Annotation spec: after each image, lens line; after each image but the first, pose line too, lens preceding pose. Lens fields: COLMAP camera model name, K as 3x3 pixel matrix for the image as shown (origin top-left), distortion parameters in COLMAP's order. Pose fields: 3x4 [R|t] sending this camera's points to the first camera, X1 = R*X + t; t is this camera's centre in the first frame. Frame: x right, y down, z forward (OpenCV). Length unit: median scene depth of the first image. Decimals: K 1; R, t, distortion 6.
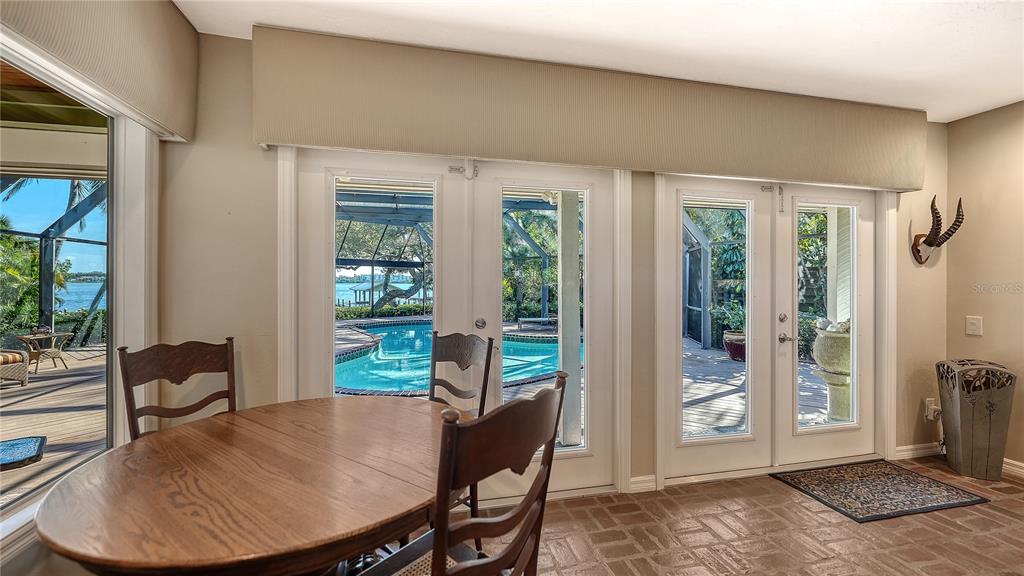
lens RADIAL K [[404.4, 0, 504.2], [0, 404.4, 282.3], [0, 0, 1]] dist [-0.002536, -0.000097]
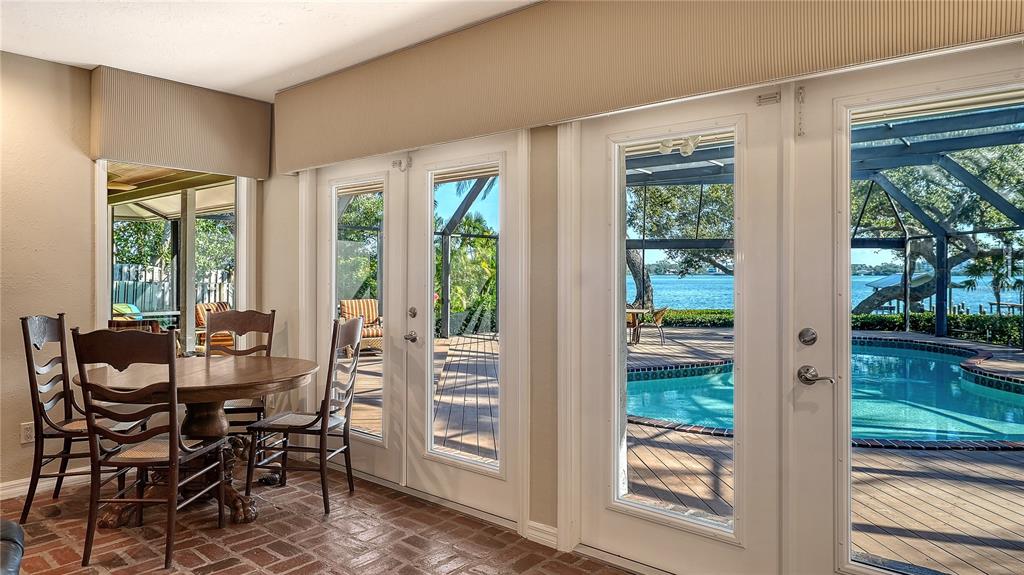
lens RADIAL K [[628.4, 0, 513.7], [0, 628.4, 281.2], [0, 0, 1]] dist [0.004630, -0.000221]
pose [[0.609289, 0.007064, -0.792917, 1.102101], [0.001393, 0.999949, 0.009978, 0.006593], [0.792947, -0.007184, 0.609248, 0.201603]]
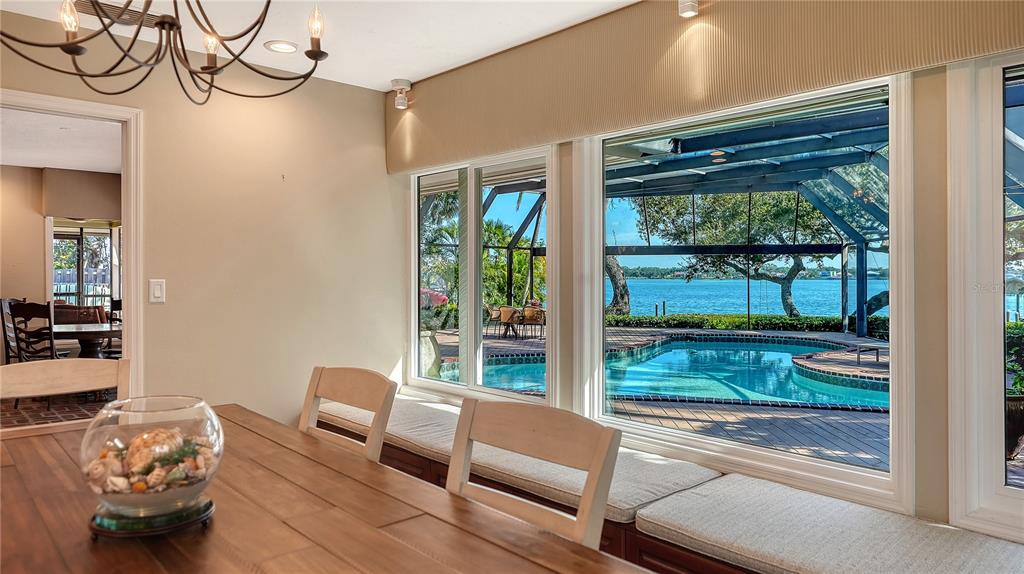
lens RADIAL K [[663.1, 0, 508.9], [0, 663.1, 286.2], [0, 0, 1]] dist [0.002334, -0.003707]
pose [[0.492993, 0.008382, -0.869993, 1.367260], [0.001114, 0.999947, 0.010265, 0.007663], [0.870032, -0.006030, 0.492958, 0.271104]]
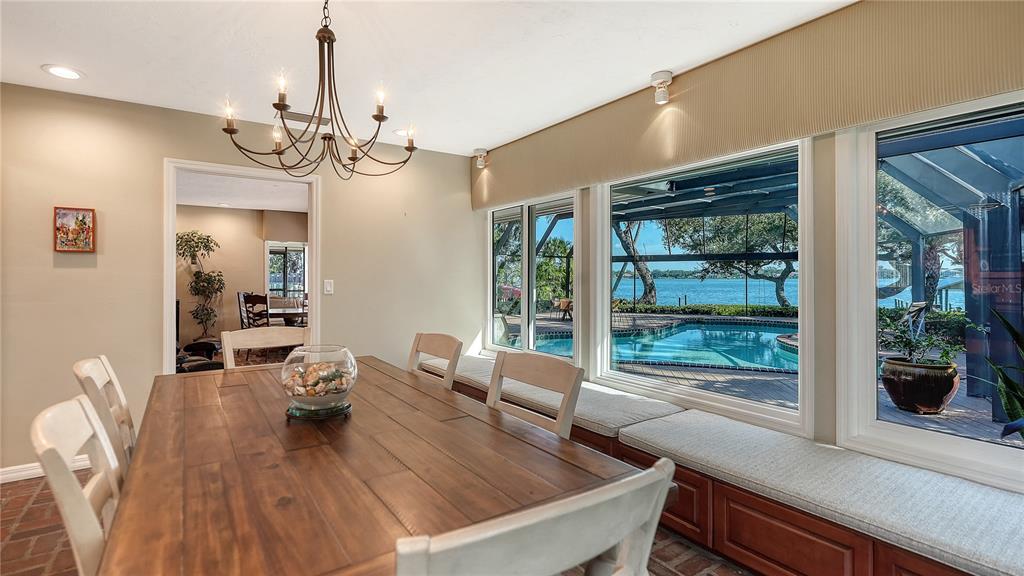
lens RADIAL K [[473.7, 0, 514.0], [0, 473.7, 280.6], [0, 0, 1]] dist [0.001742, 0.000221]
pose [[0.380766, 0.000189, -0.924671, 1.395106], [0.004358, 0.999989, 0.001999, 0.007864], [0.924661, -0.004791, 0.380761, 0.273597]]
